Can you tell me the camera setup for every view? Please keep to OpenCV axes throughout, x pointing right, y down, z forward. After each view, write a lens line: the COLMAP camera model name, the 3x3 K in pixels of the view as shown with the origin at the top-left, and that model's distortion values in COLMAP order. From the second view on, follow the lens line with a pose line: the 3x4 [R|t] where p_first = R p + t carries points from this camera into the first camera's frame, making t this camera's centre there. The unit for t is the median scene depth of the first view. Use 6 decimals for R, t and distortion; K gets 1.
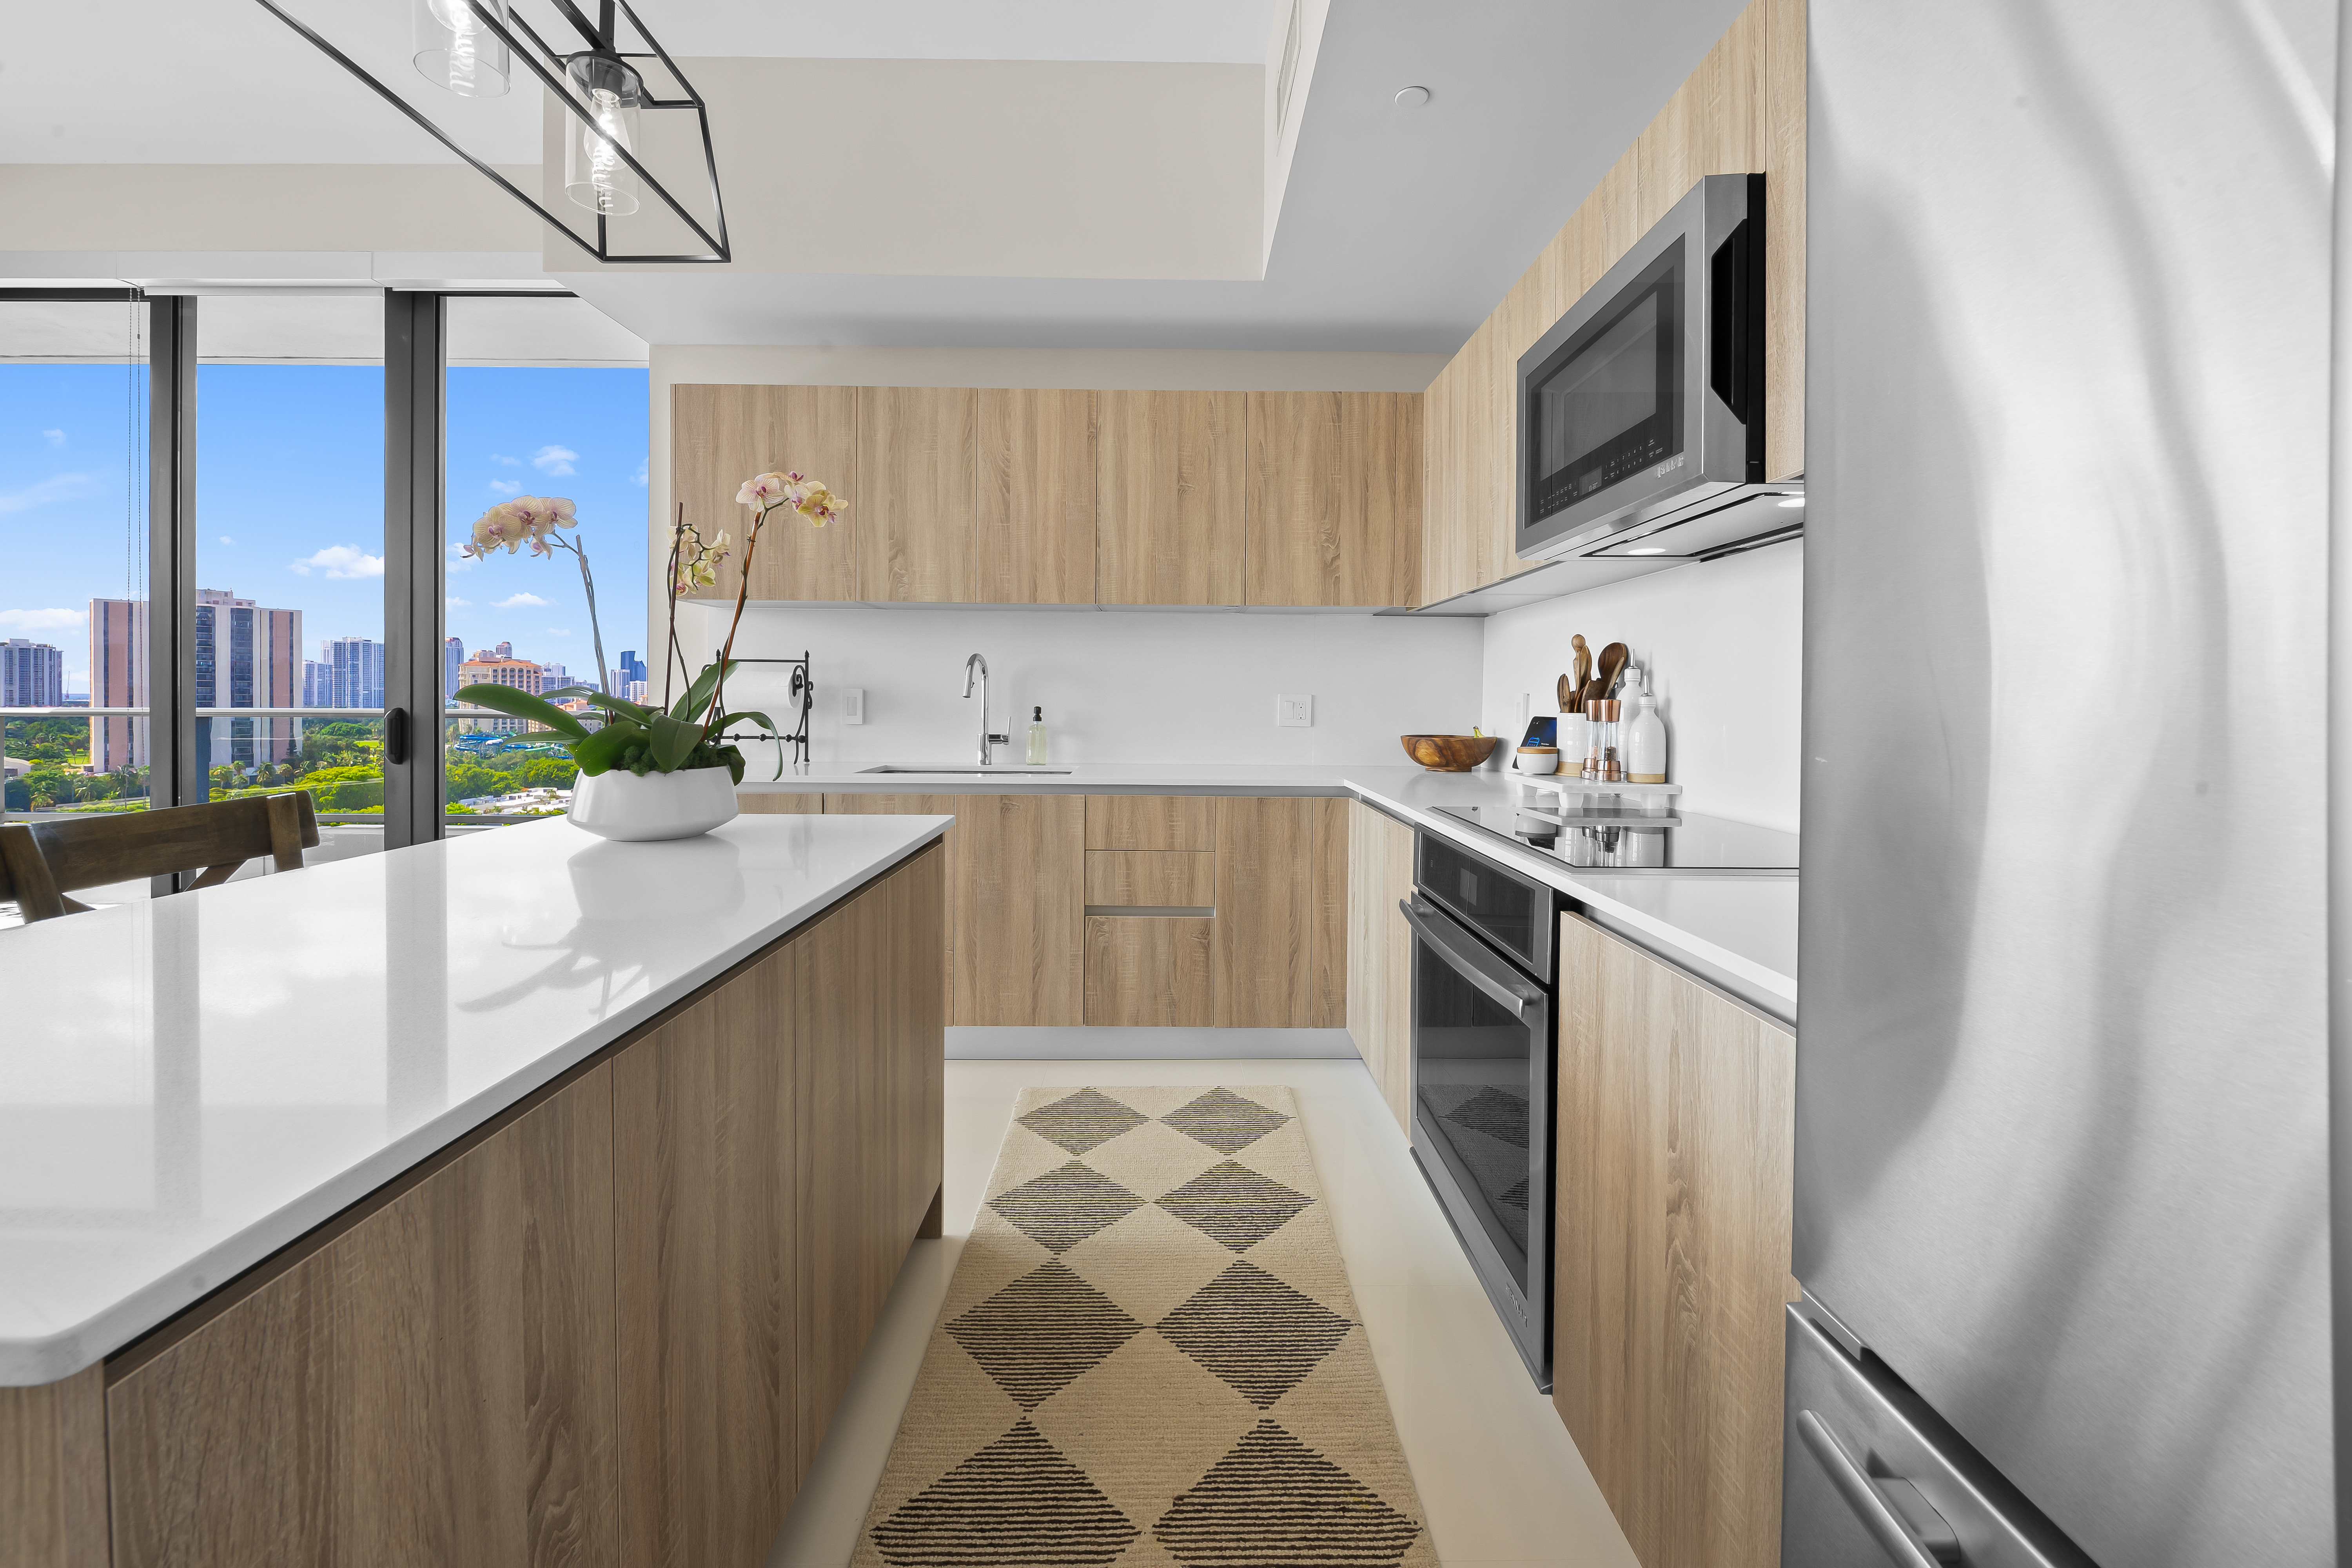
lens RADIAL K [[942.3, 0, 1174.2], [0, 942.3, 716.3], [0, 0, 1]] dist [-0.000174, -0.000015]
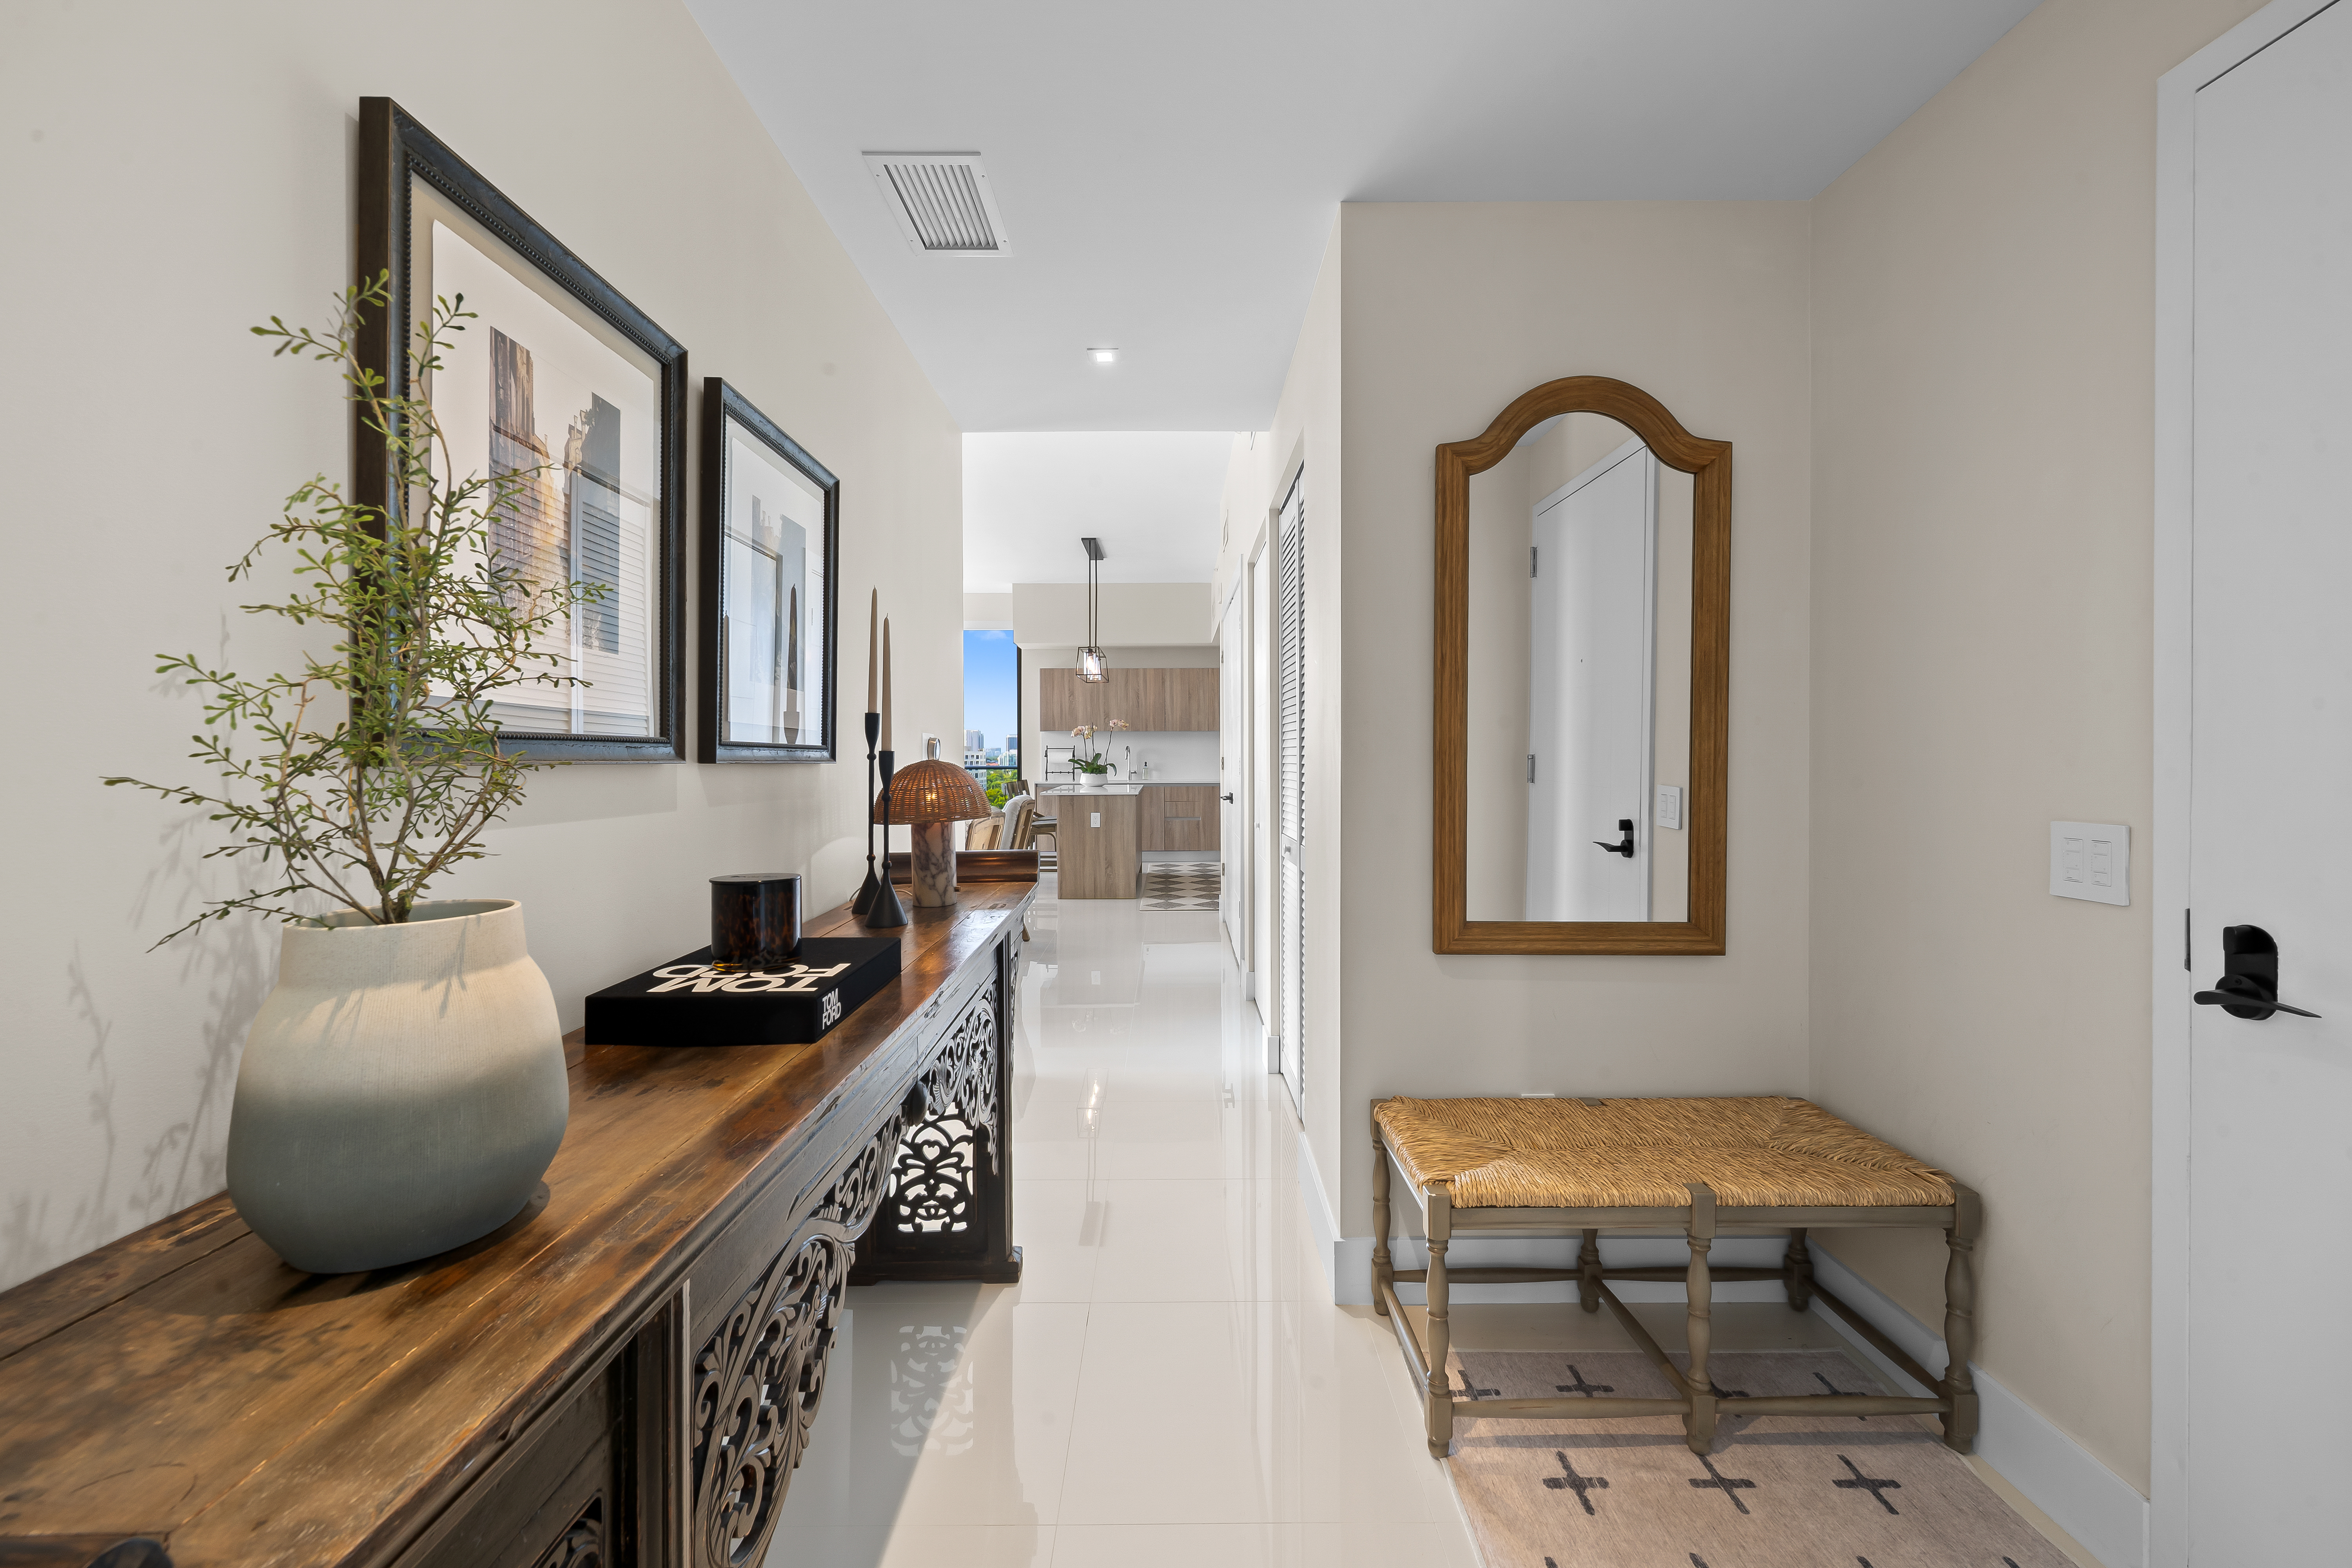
lens RADIAL K [[942.3, 0, 1174.2], [0, 942.3, 716.3], [0, 0, 1]] dist [-0.000174, -0.000015]
pose [[0.999903, -0.012951, -0.005079, -0.031878], [0.012625, 0.998139, -0.059661, 0.029518], [0.005843, 0.059591, 0.998206, -2.385959]]
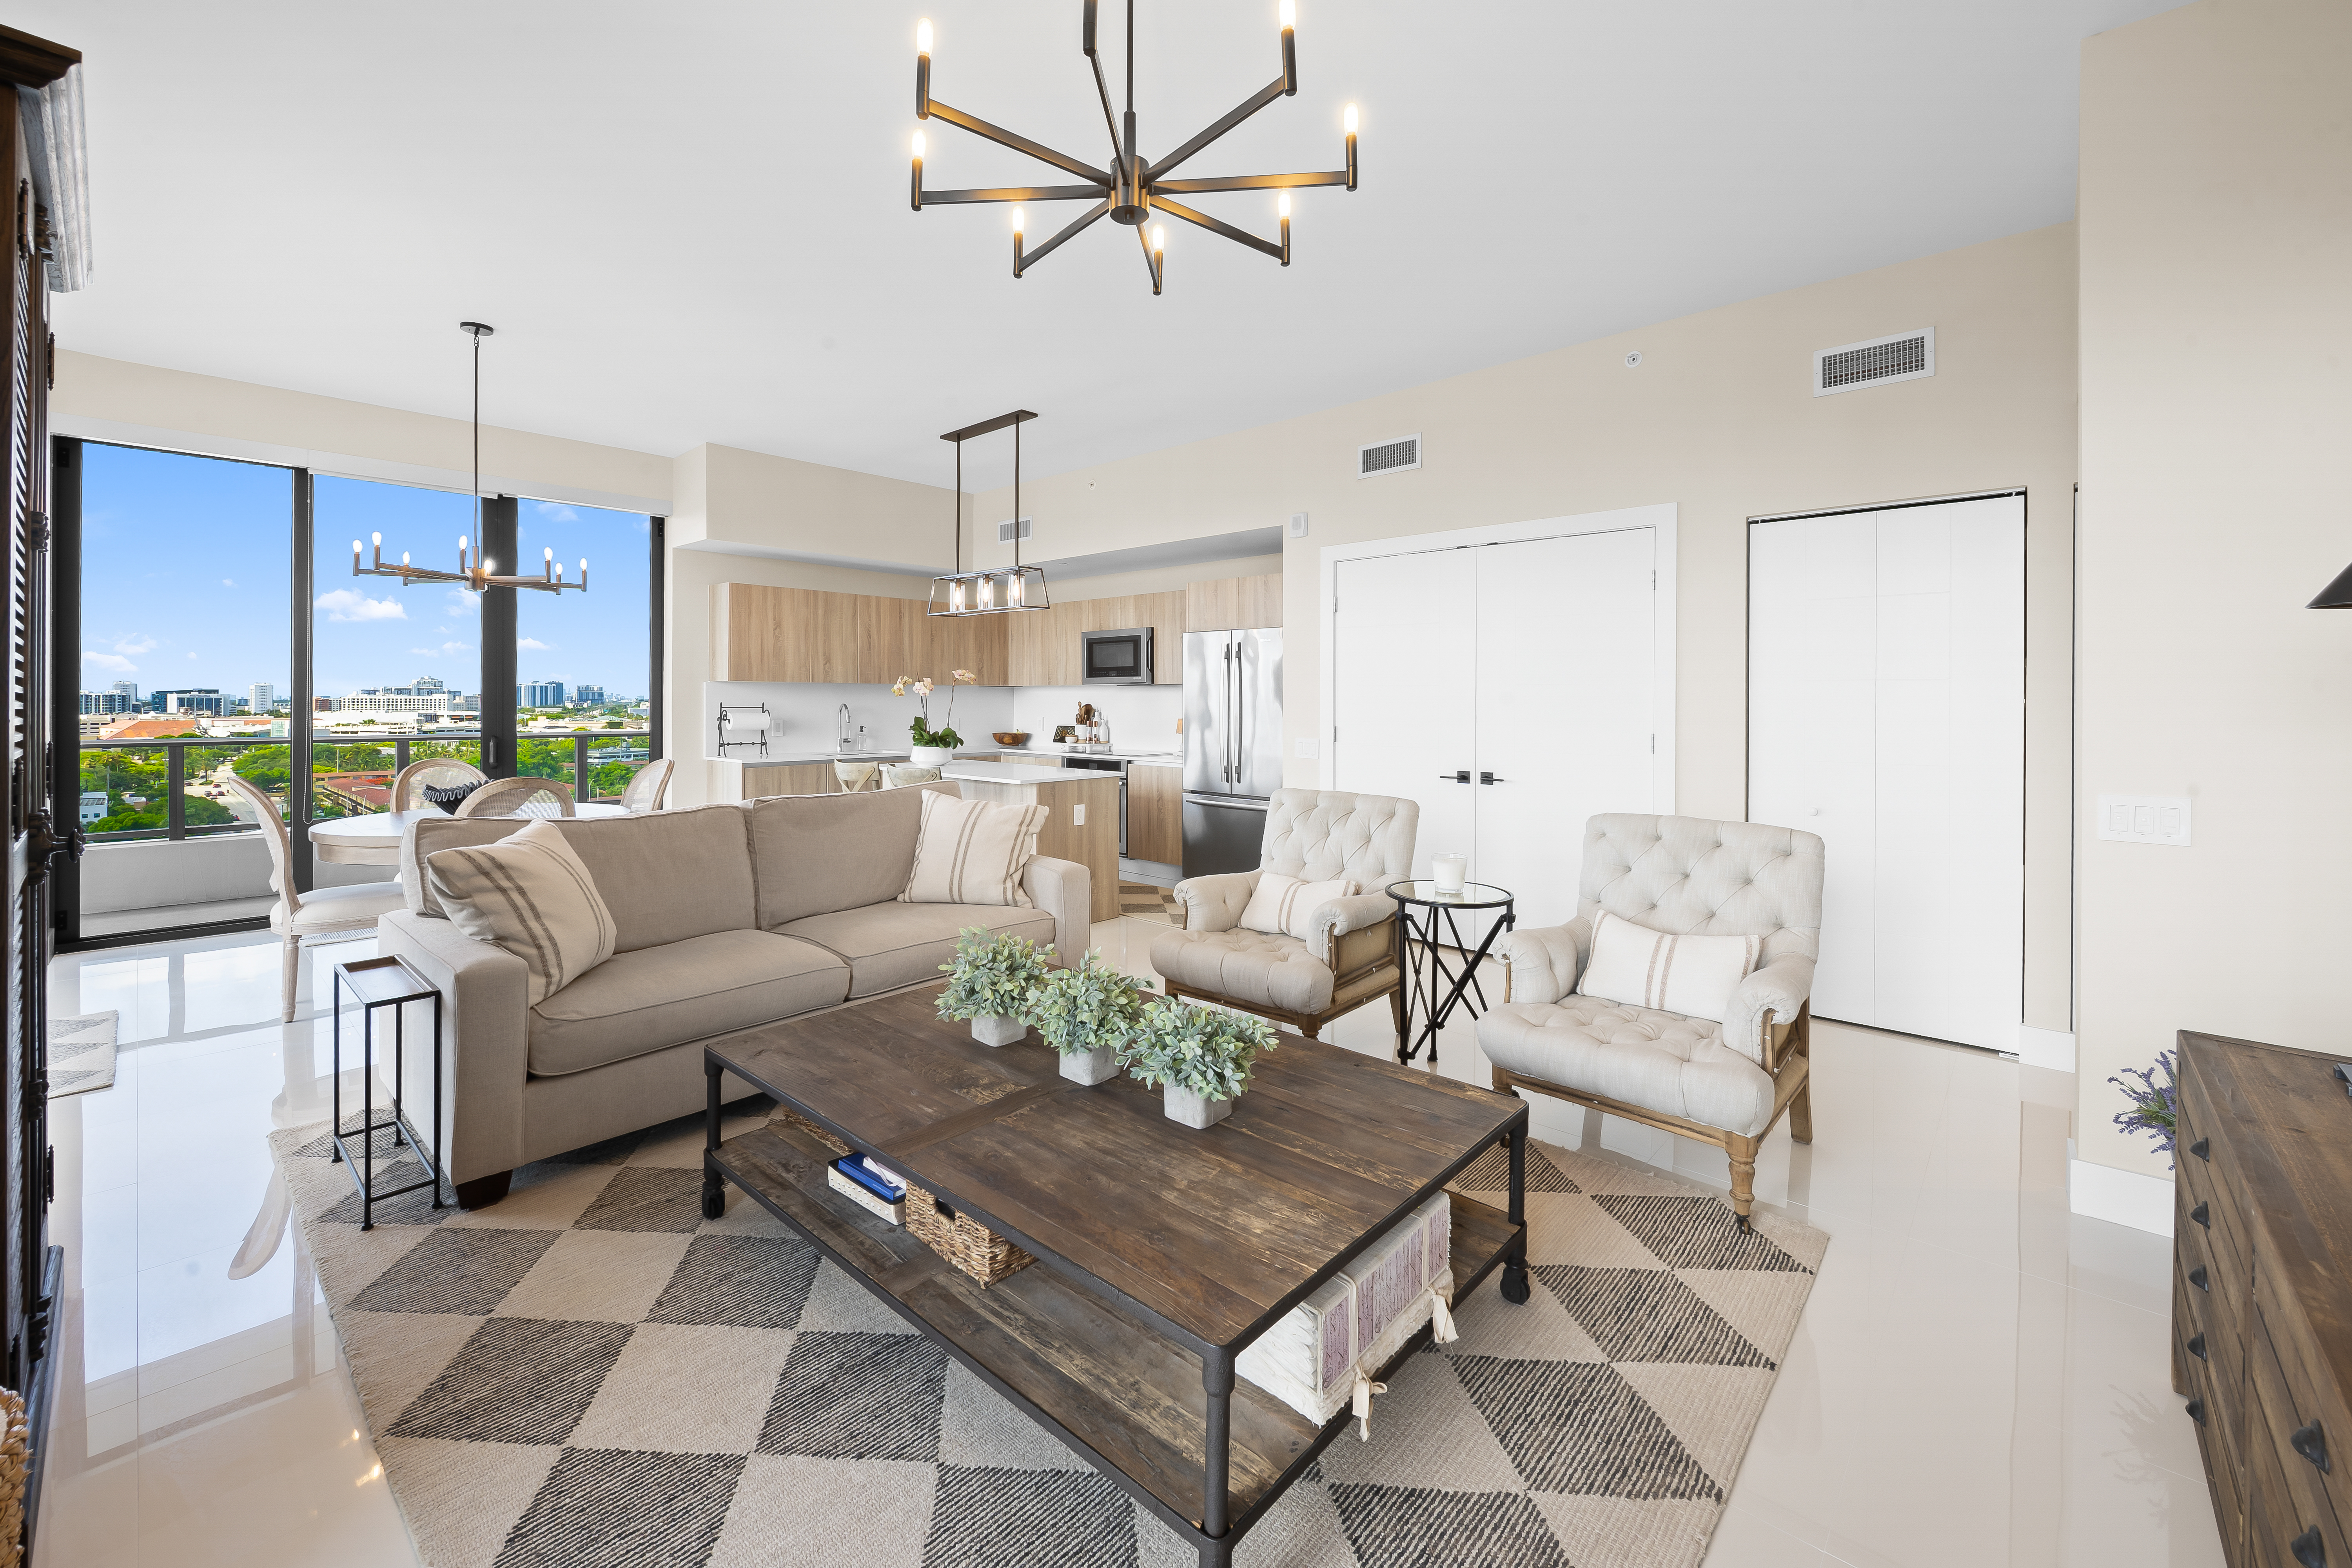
lens RADIAL K [[961.4, 0, 1170.4], [0, 961.4, 698.2], [0, 0, 1]] dist [0.000744, 0.000080]
pose [[0.682267, -0.005577, 0.731082, -1.458450], [0.016938, 0.999823, -0.008180, -0.049500], [-0.730907, 0.017964, 0.682241, -1.251963]]
